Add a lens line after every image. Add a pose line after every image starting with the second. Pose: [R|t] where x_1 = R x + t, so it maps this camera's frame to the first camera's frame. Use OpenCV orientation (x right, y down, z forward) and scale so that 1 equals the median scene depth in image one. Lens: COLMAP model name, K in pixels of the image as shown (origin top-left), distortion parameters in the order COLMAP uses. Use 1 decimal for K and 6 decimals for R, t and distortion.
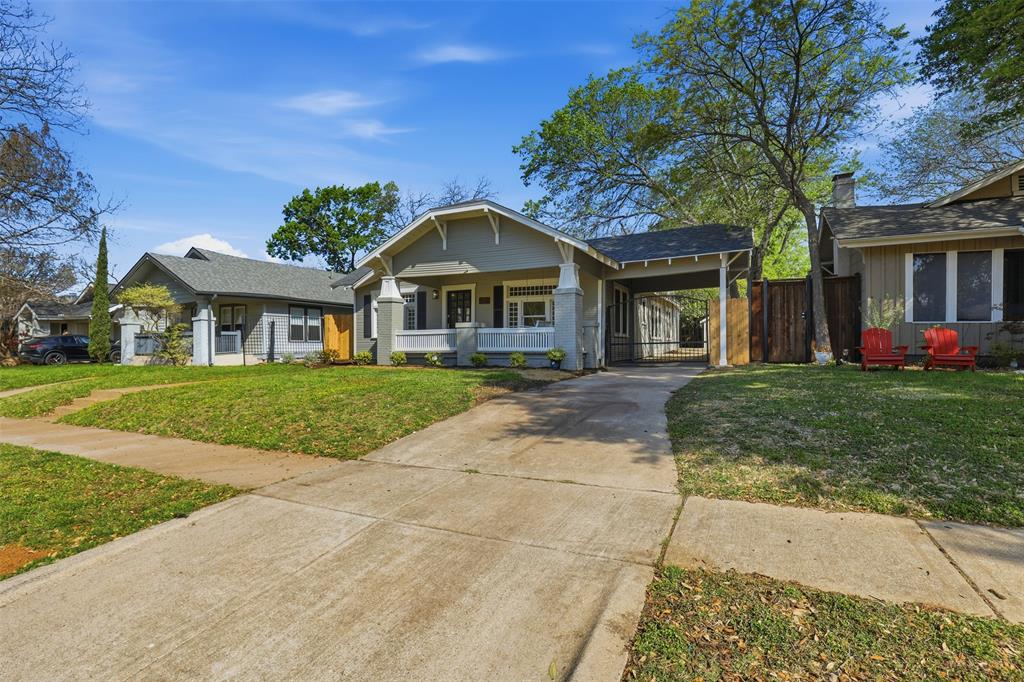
lens RADIAL K [[478.1, 0, 510.7], [0, 478.1, 341.3], [0, 0, 1]] dist [-0.033247, 0.005039]
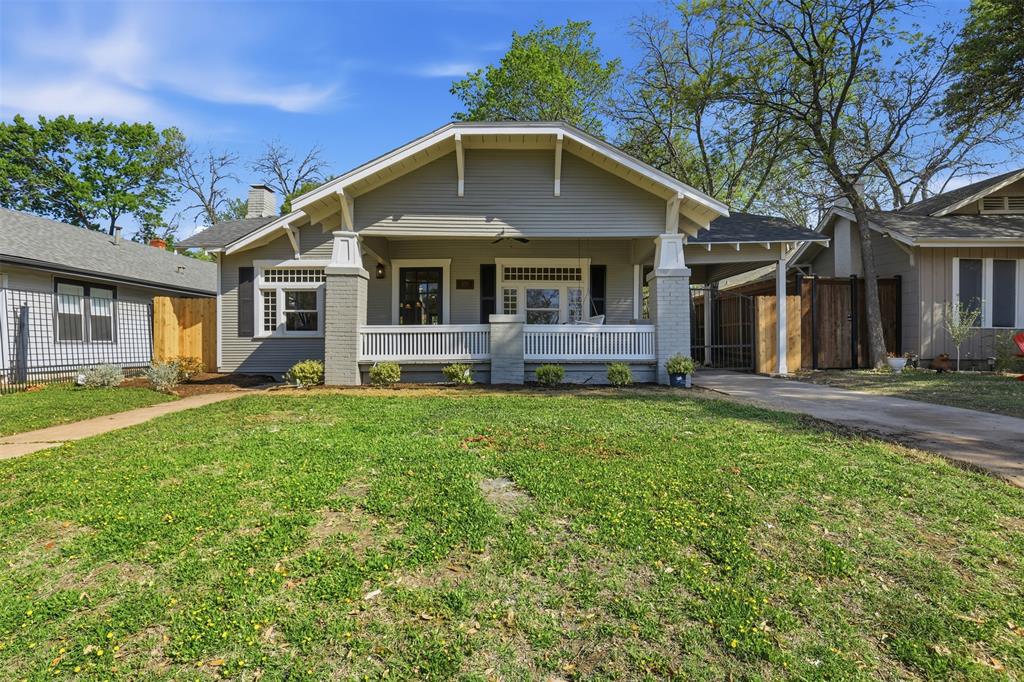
lens RADIAL K [[478.1, 0, 511.0], [0, 478.1, 349.6], [0, 0, 1]] dist [-0.033247, 0.005039]
pose [[0.903078, -0.002306, 0.429469, -0.297146], [-0.004535, 0.999879, 0.014904, -0.002042], [-0.429452, -0.015408, 0.902958, 0.357117]]
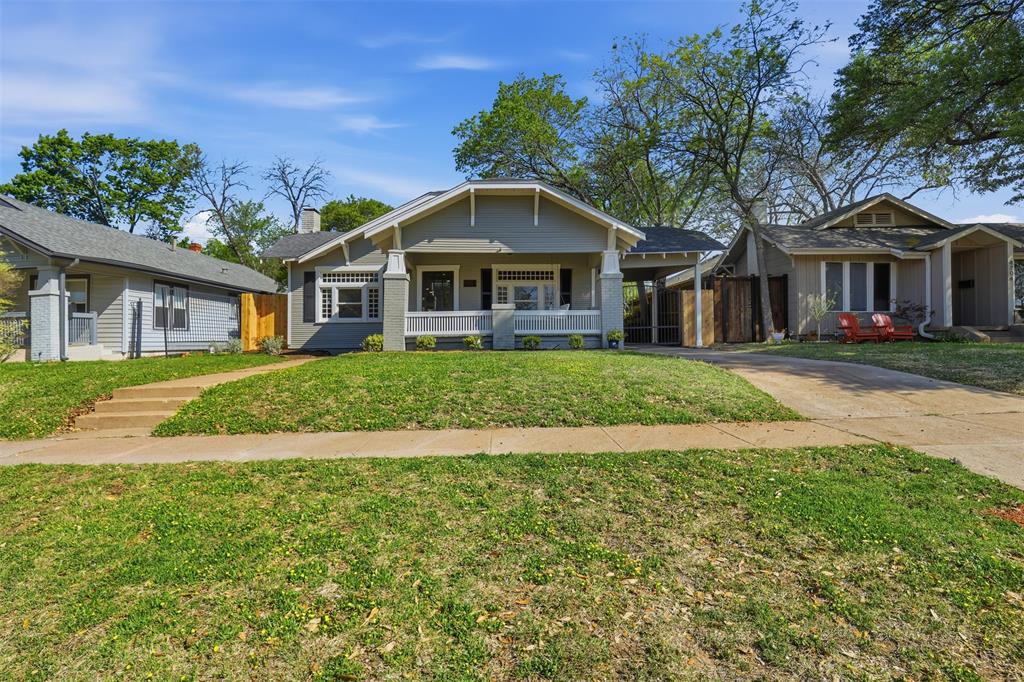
lens RADIAL K [[478.1, 0, 498.7], [0, 478.1, 333.3], [0, 0, 1]] dist [-0.033247, 0.005039]
pose [[0.896422, -0.000706, 0.443201, -0.434811], [0.003372, 0.999981, -0.005228, 0.019663], [-0.443189, 0.006181, 0.896407, 0.125346]]
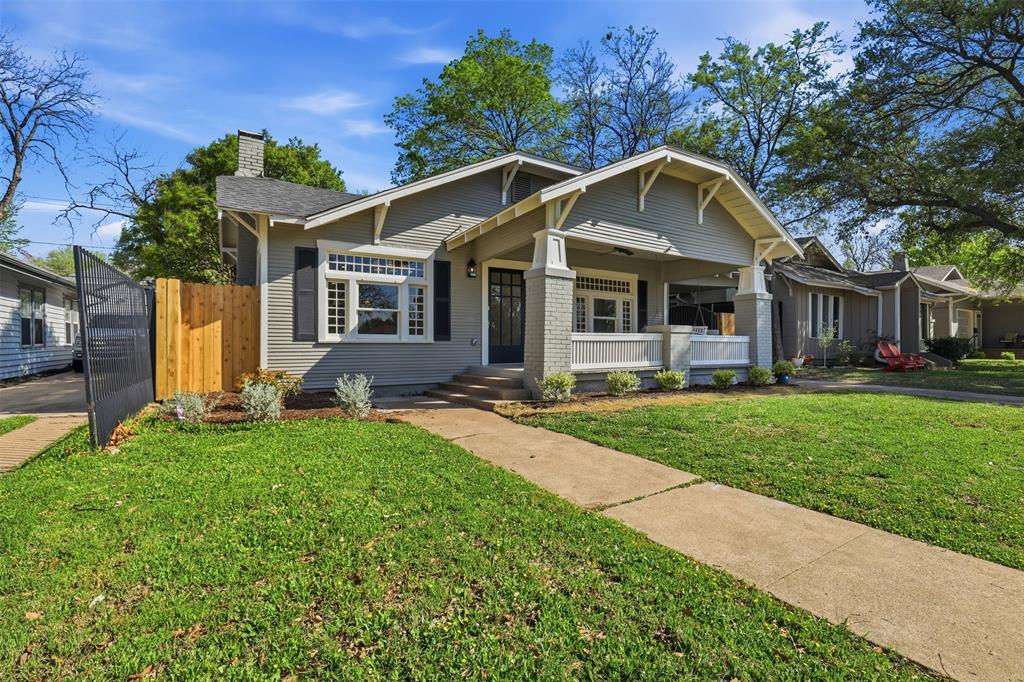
lens RADIAL K [[478.1, 0, 508.6], [0, 478.1, 346.0], [0, 0, 1]] dist [-0.033247, 0.005039]
pose [[0.544609, 0.002710, 0.838685, -0.670885], [-0.009073, 0.999955, 0.002660, -0.007189], [-0.838641, -0.009058, 0.544610, 0.689463]]
